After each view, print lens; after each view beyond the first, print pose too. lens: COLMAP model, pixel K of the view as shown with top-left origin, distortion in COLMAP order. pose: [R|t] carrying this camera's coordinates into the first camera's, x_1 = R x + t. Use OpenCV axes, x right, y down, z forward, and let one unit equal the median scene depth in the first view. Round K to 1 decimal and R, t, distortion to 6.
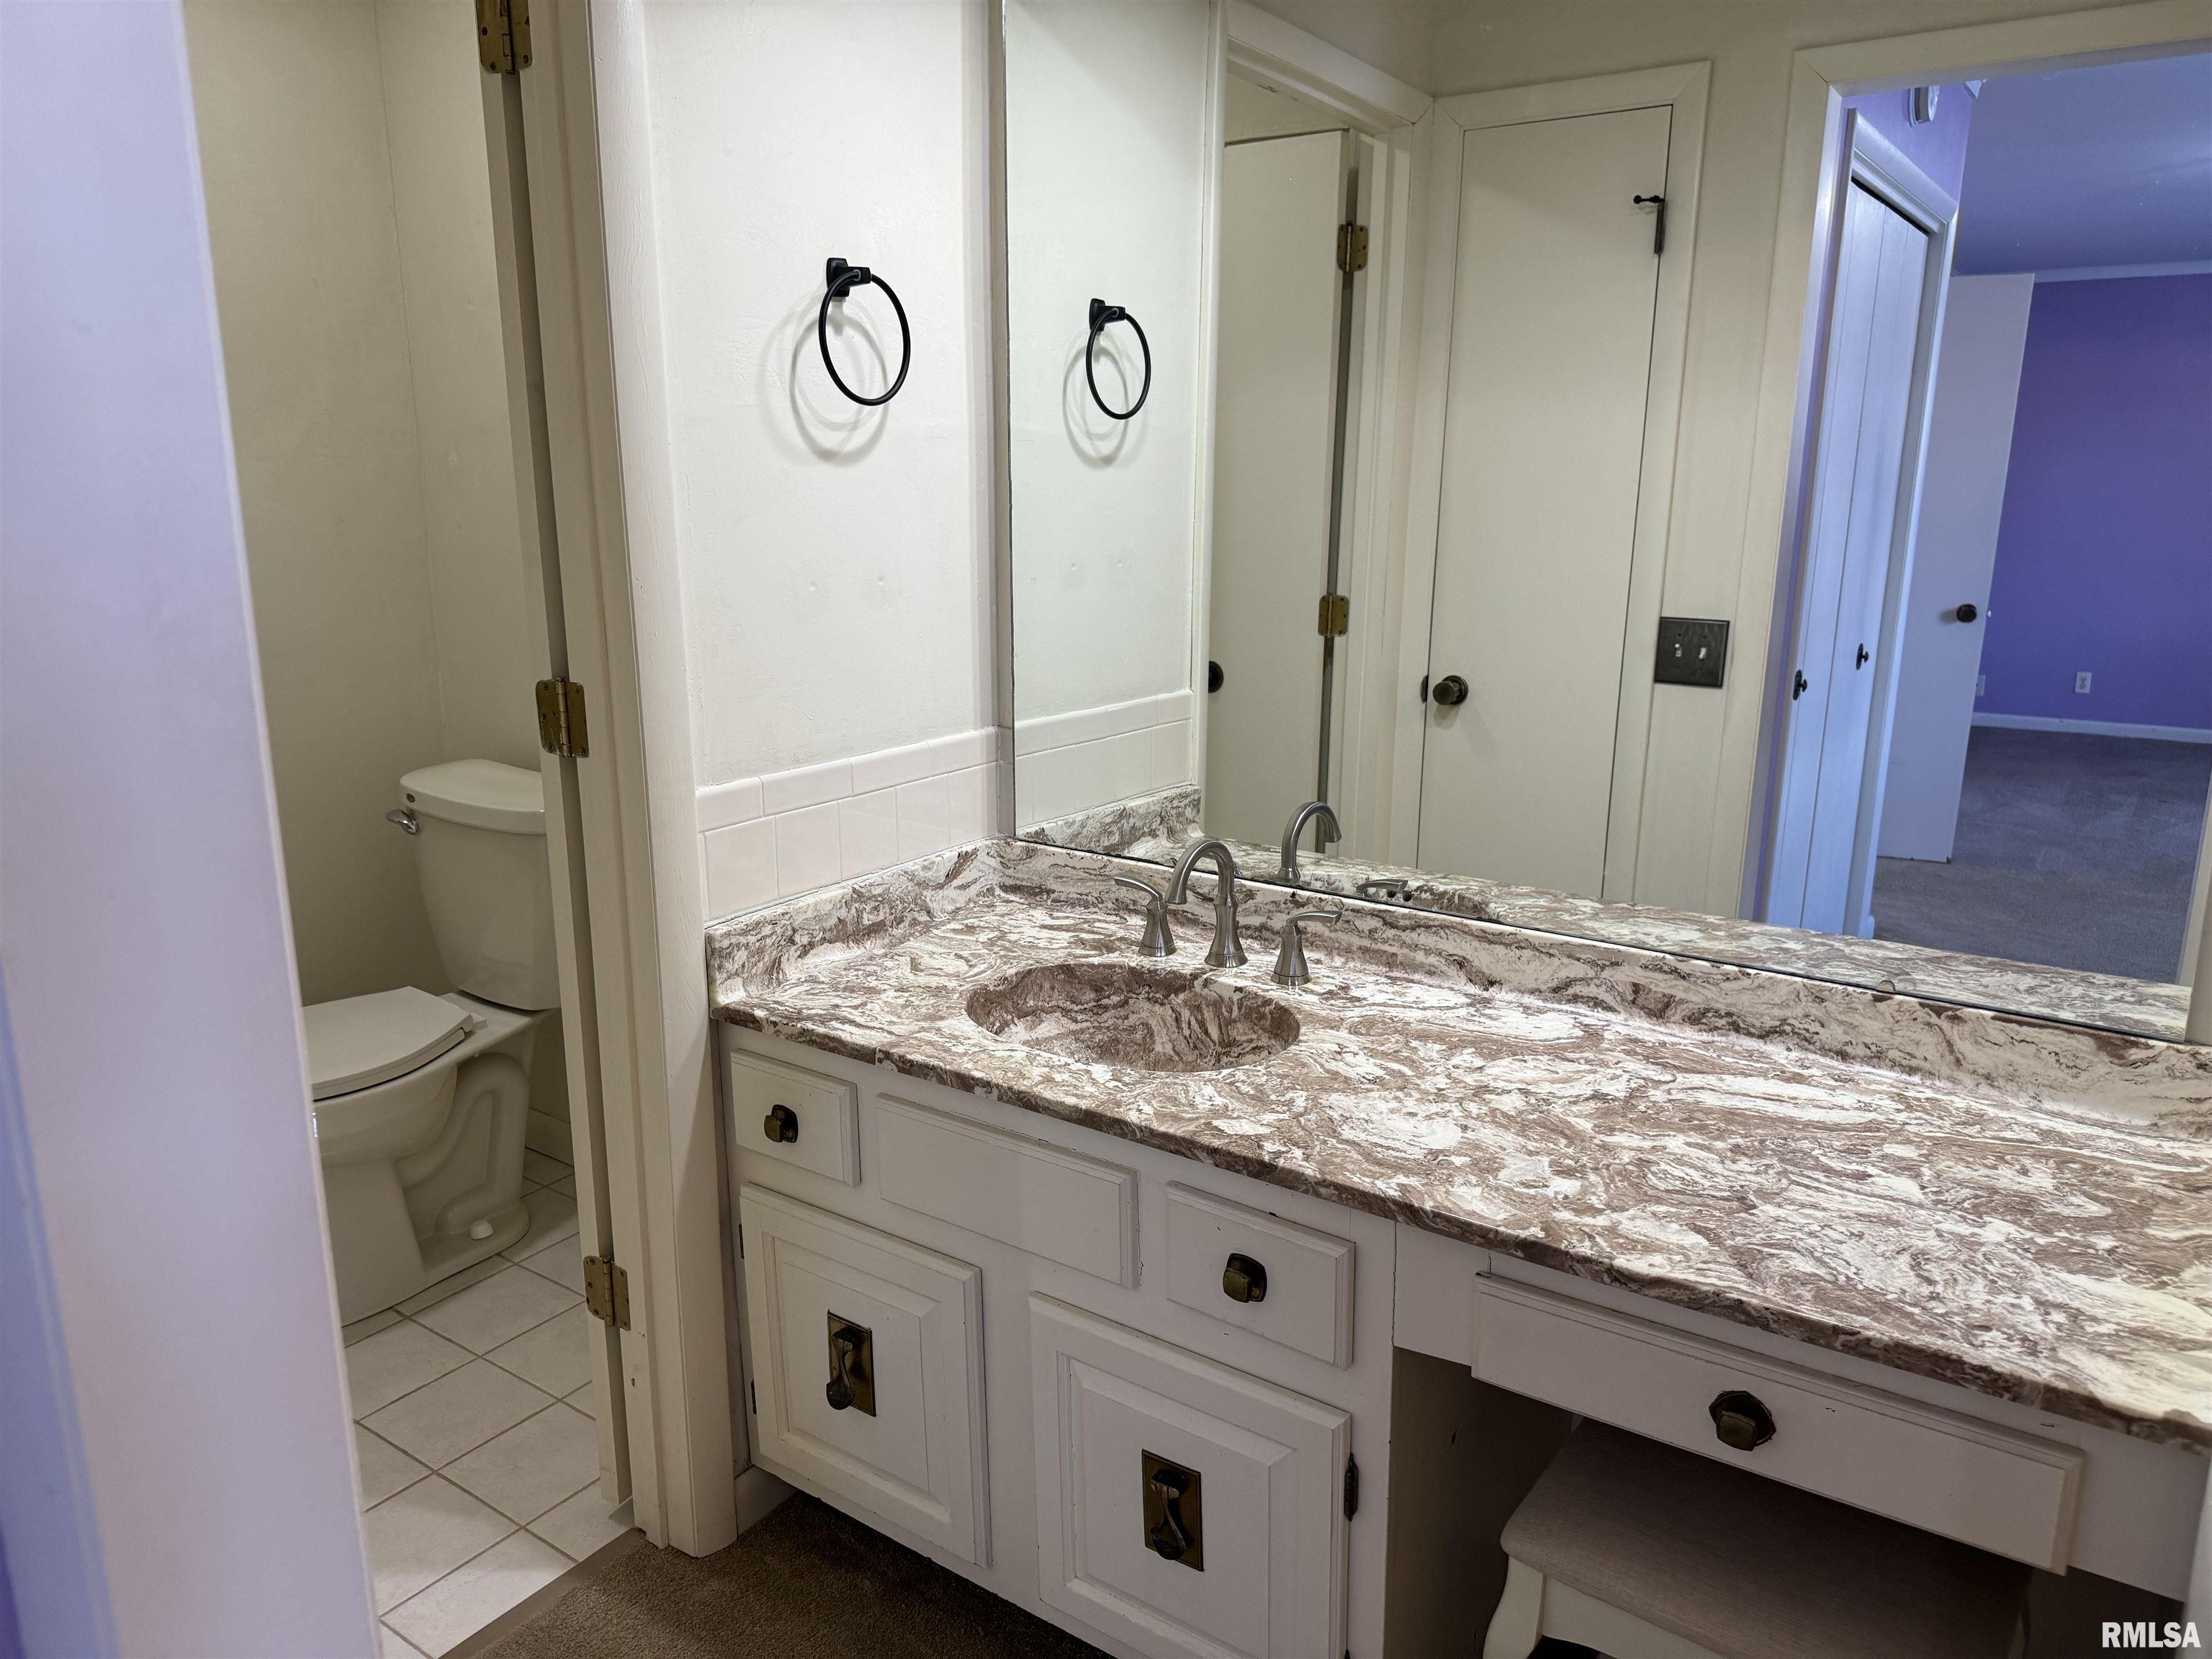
lens RADIAL K [[1542.1, 0, 1103.6], [0, 1542.1, 831.1], [0, 0, 1]] dist [0.013566, -0.005803]
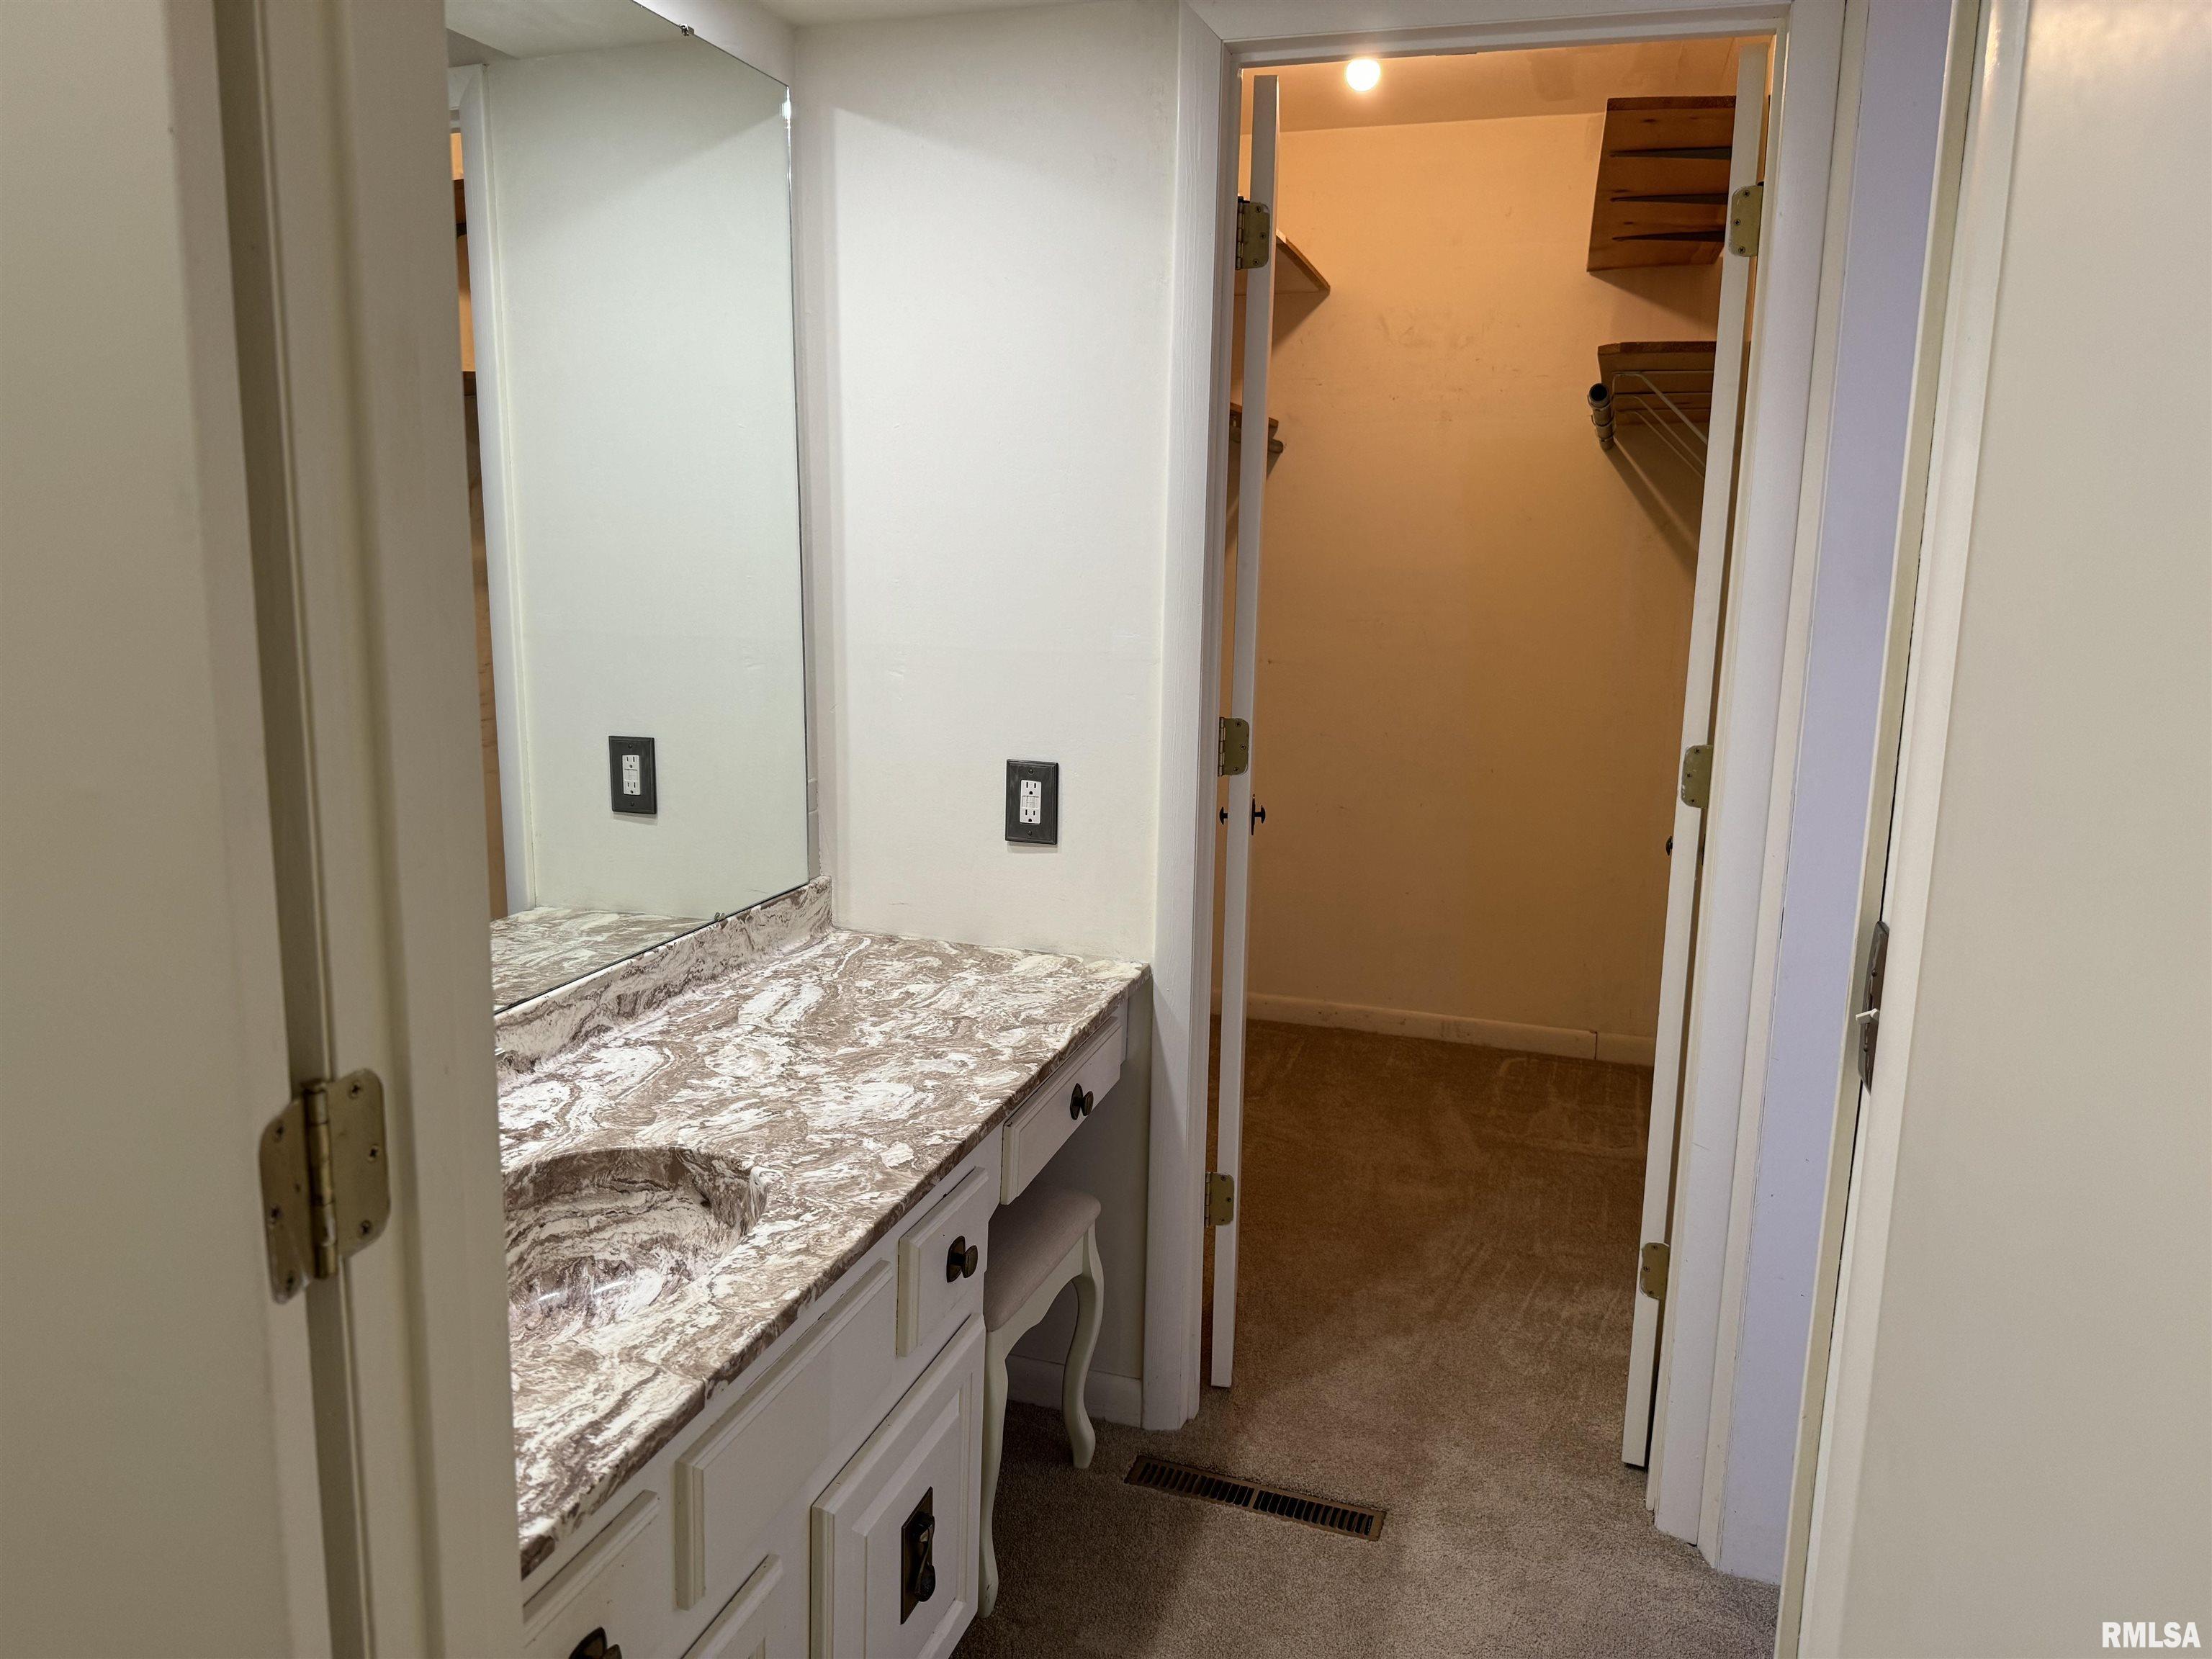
lens RADIAL K [[1542.1, 0, 1103.8], [0, 1542.1, 824.6], [0, 0, 1]] dist [0.013566, -0.005803]
pose [[-0.313577, -0.174034, 0.933478, -0.874611], [0.203966, 0.947770, 0.245215, -0.245672], [-0.927398, 0.267292, -0.261702, 1.042460]]
